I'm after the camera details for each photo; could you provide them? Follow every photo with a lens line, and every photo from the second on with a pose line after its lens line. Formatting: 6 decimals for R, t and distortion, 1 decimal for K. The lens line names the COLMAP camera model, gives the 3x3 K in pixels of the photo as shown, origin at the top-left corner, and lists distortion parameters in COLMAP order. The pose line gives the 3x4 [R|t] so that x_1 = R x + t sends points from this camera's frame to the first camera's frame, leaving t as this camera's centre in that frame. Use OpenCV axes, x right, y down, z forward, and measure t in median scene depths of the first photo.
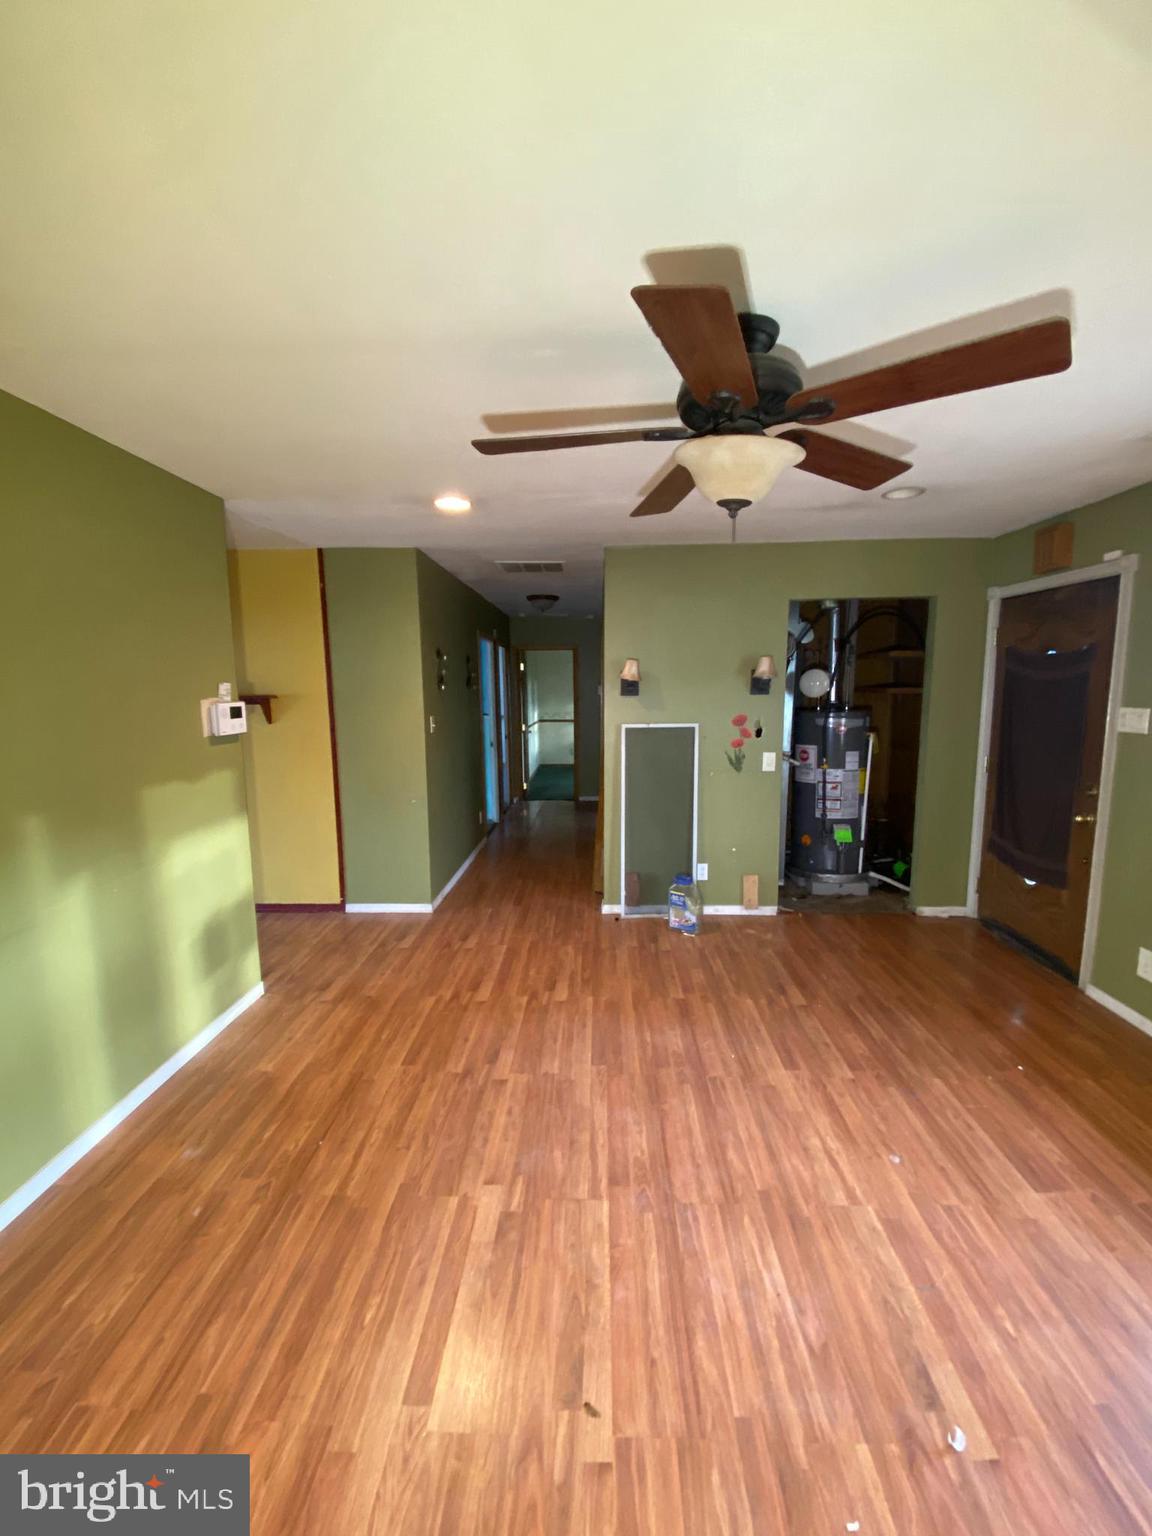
lens RADIAL K [[614.2, 0, 582.9], [0, 614.2, 755.0], [0, 0, 1]] dist [0.008897, -0.014763]
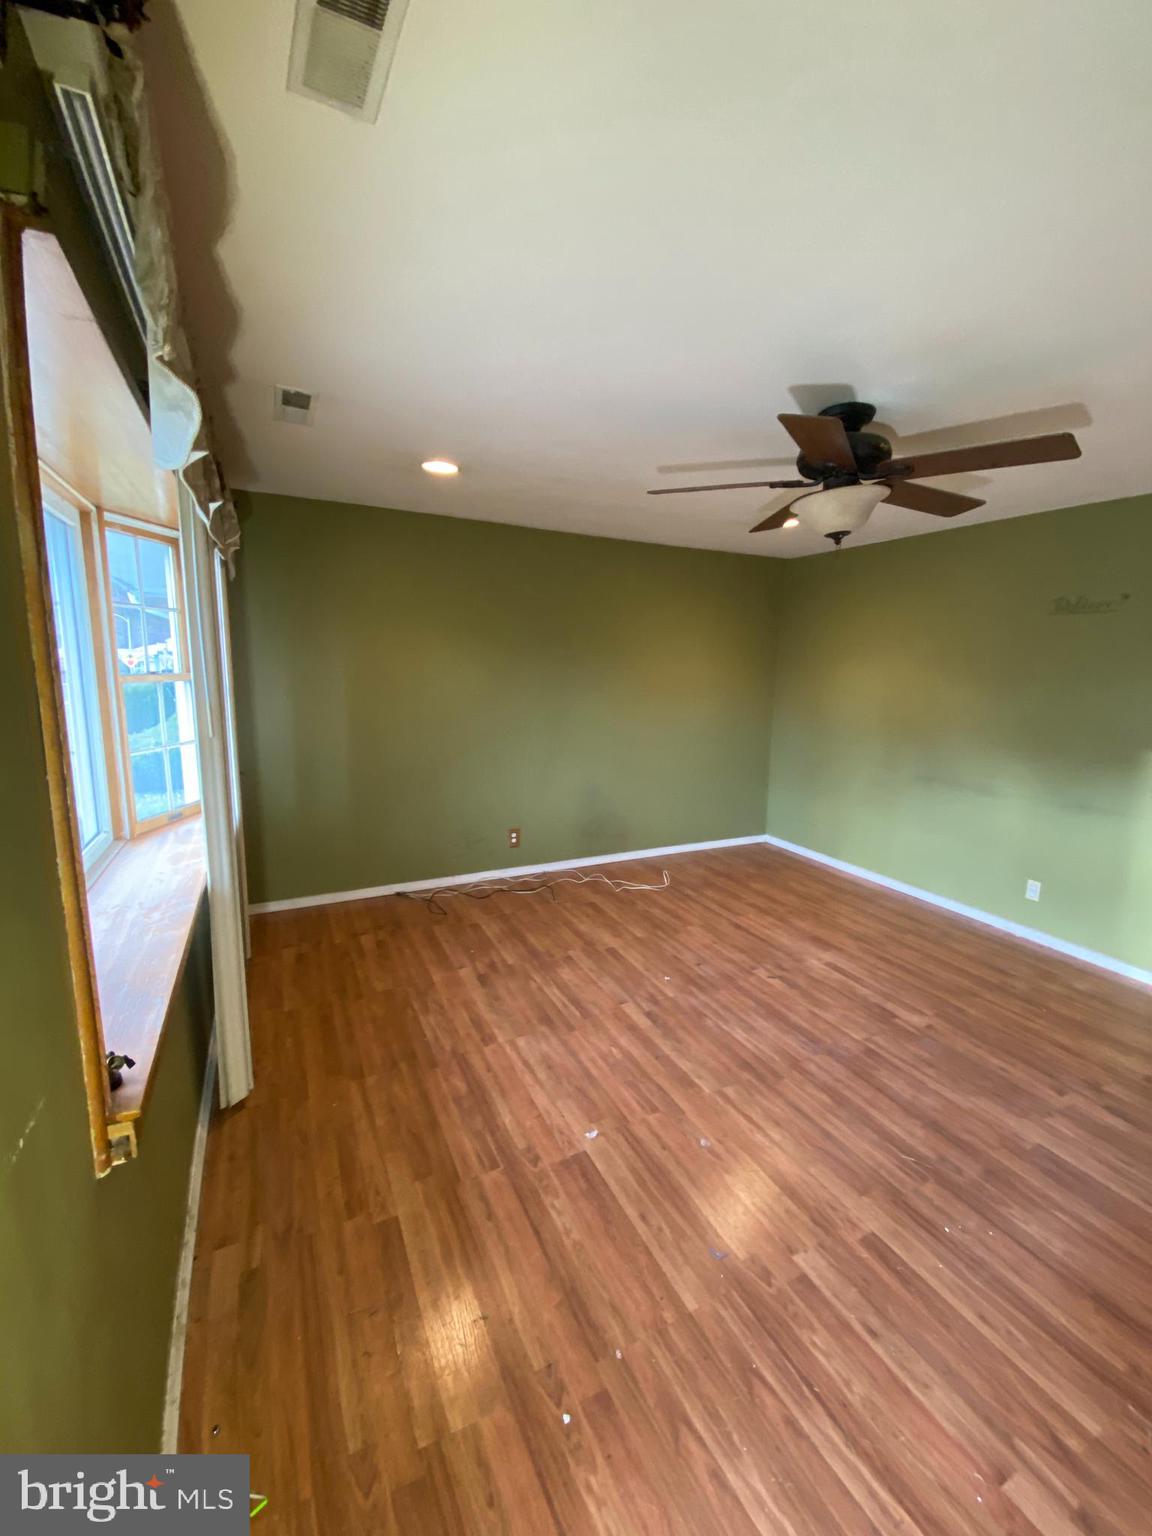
lens RADIAL K [[614.2, 0, 576.8], [0, 614.2, 761.6], [0, 0, 1]] dist [0.008897, -0.014763]
pose [[-0.884048, 0.067168, -0.462545, 1.210898], [-0.064987, 0.962344, 0.263953, -0.205835], [0.462857, 0.263407, -0.846393, 1.725329]]
